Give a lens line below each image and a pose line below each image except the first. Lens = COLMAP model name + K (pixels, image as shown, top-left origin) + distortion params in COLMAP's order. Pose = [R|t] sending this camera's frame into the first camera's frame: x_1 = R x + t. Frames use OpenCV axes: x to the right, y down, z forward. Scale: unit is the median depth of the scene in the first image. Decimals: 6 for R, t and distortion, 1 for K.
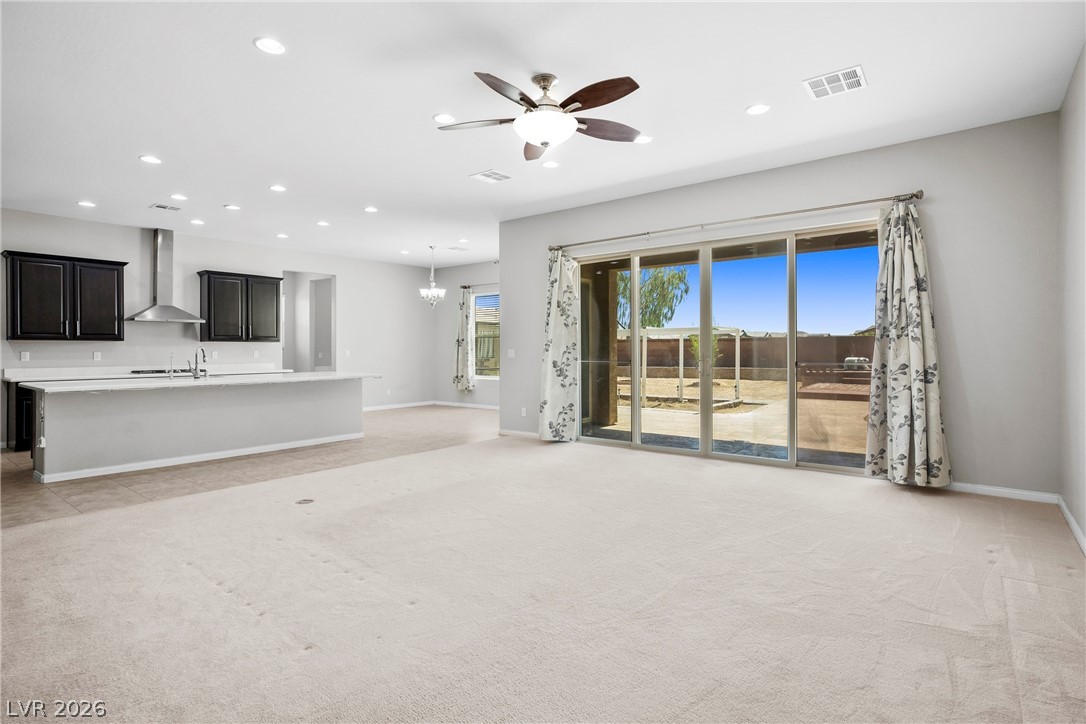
lens RADIAL K [[587.0, 0, 543.0], [0, 587.0, 362.0], [0, 0, 1]] dist [-0.001864, 0.037064]
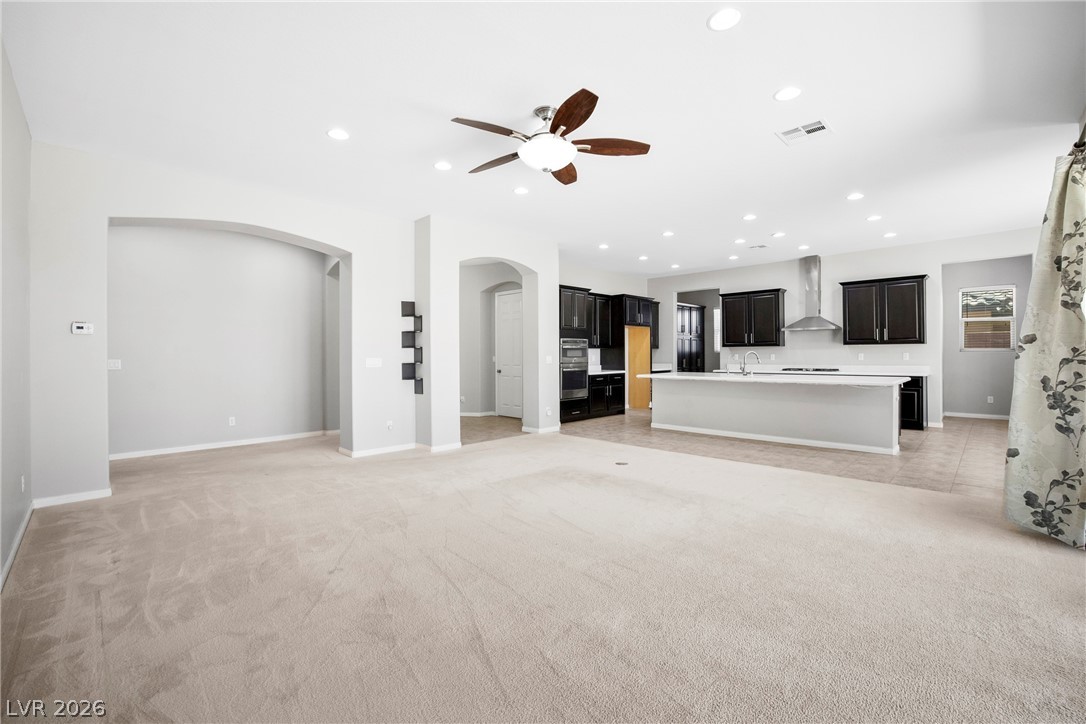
lens RADIAL K [[478.1, 0, 543.0], [0, 478.1, 362.0], [0, 0, 1]] dist [-0.000695, -0.000050]
pose [[-0.099531, 0.022447, -0.994781, 0.430918], [-0.015024, 0.999598, 0.024059, -0.016779], [0.994921, 0.017340, -0.099154, 0.550487]]
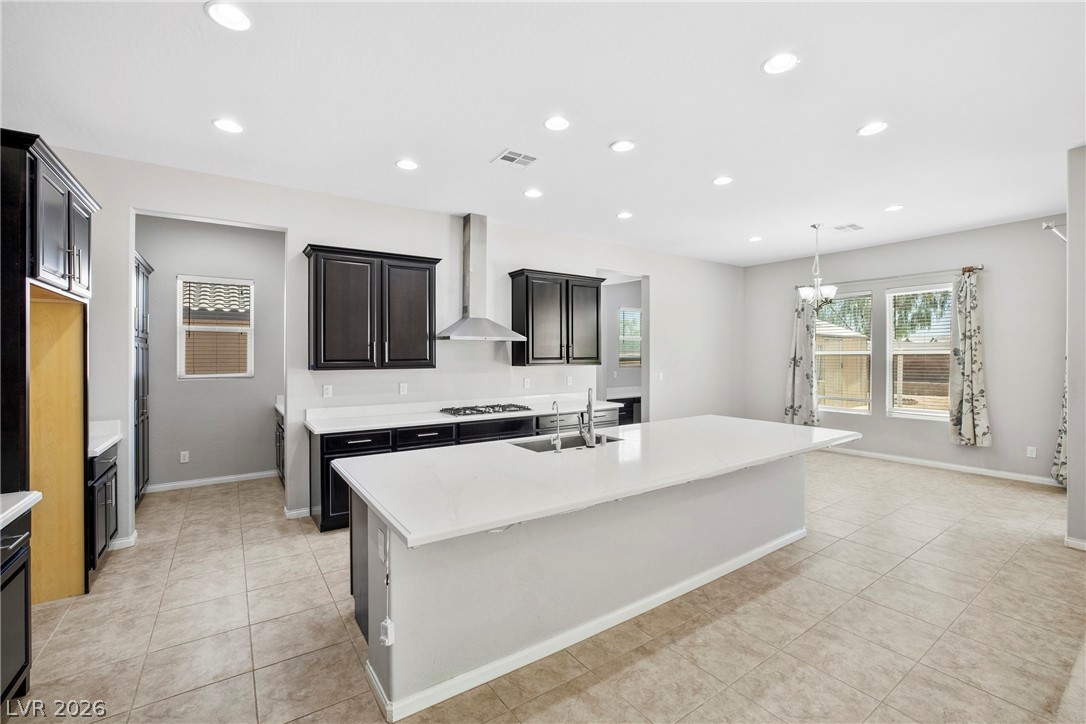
lens RADIAL K [[478.1, 0, 543.0], [0, 478.1, 362.0], [0, 0, 1]] dist [-0.000695, -0.000050]
pose [[0.968915, 0.002051, -0.247385, -0.423485], [-0.003629, 0.999976, -0.005921, -0.038613], [0.247367, 0.006635, 0.968899, 0.454538]]
